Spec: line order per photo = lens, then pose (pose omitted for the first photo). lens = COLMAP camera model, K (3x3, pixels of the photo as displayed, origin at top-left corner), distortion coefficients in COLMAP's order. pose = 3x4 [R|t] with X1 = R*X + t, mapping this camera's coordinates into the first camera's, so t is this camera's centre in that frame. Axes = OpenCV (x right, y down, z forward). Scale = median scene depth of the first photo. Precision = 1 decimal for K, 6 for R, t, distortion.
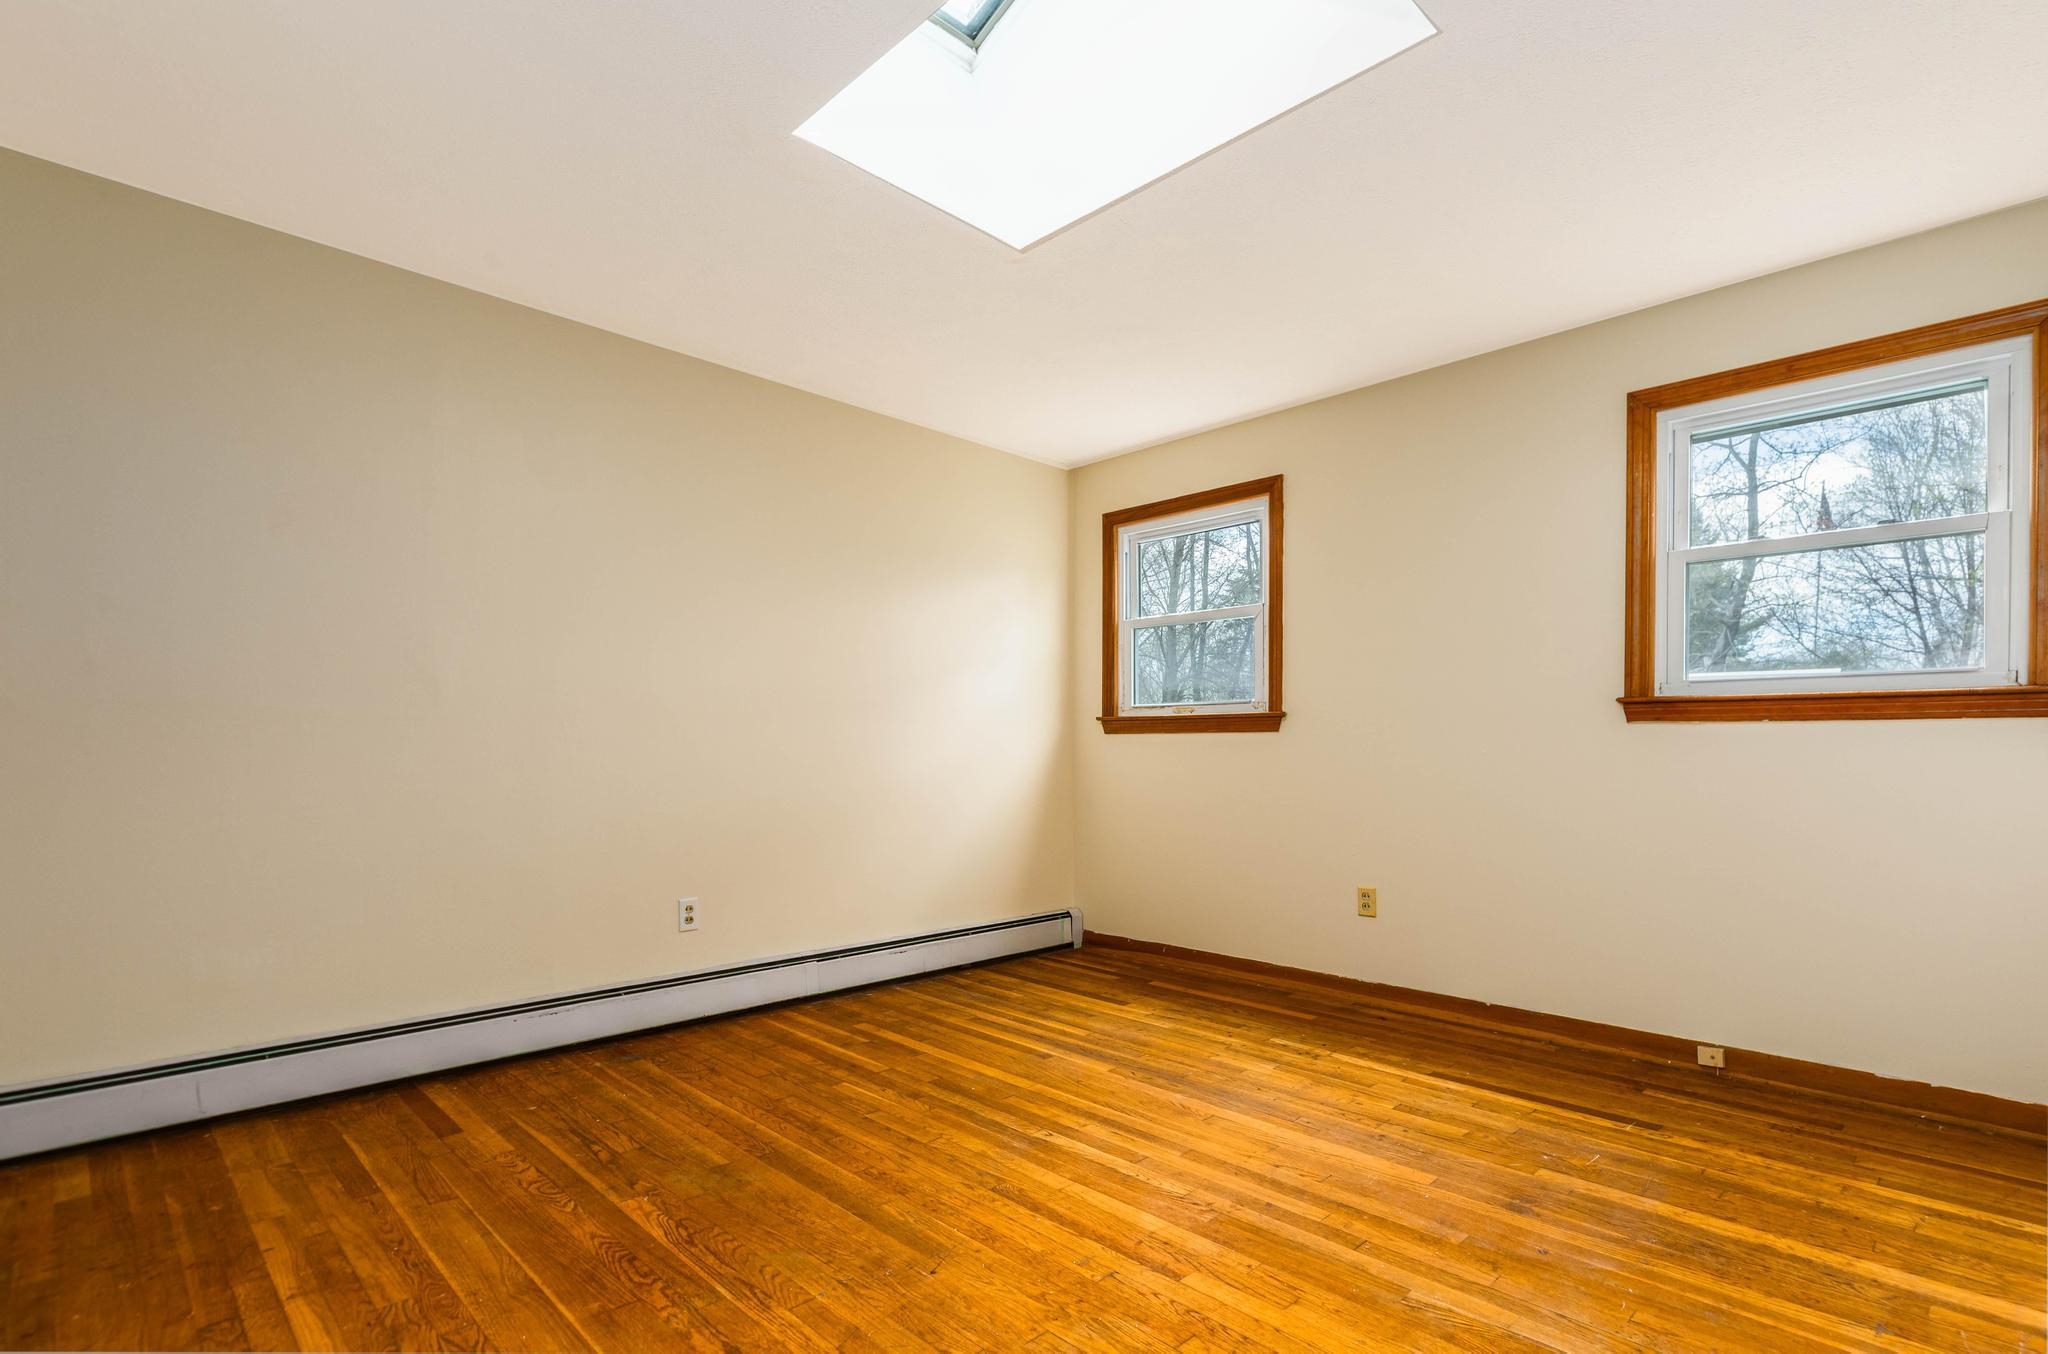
lens RADIAL K [[976.2, 0, 1014.2], [0, 976.2, 743.6], [0, 0, 1]] dist [-0.000995, -0.000088]
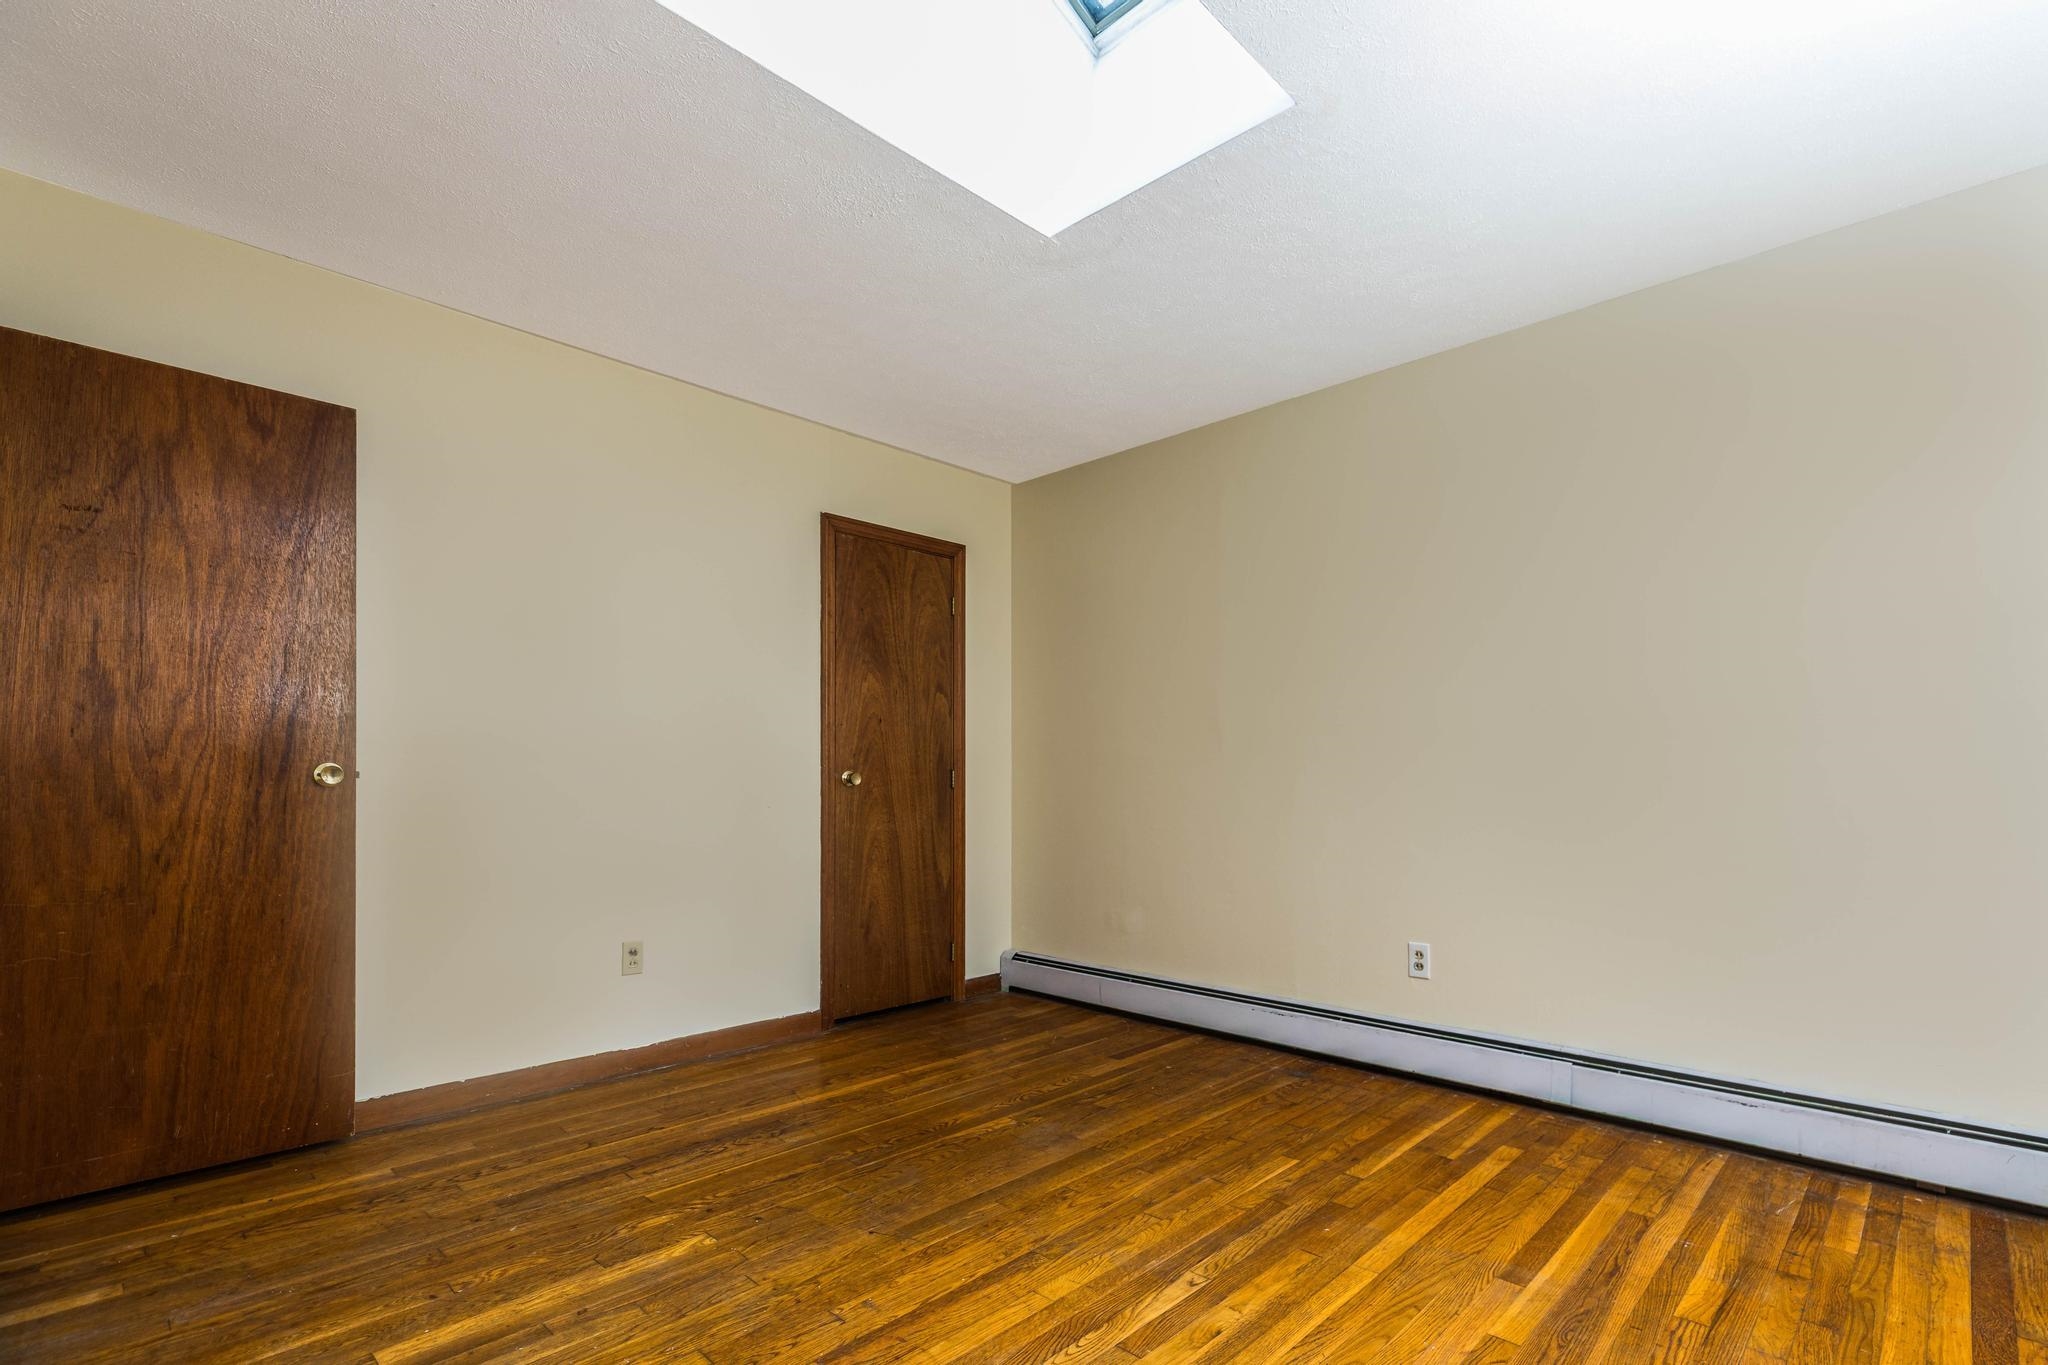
lens RADIAL K [[952.8, 0, 1079.5], [0, 952.8, 771.3], [0, 0, 1]] dist [0.002486, -0.000410]
pose [[0.055547, -0.016071, -0.998327, 0.622785], [0.001284, 0.999871, -0.016025, 0.009637], [0.998455, -0.000391, 0.055560, 0.693368]]
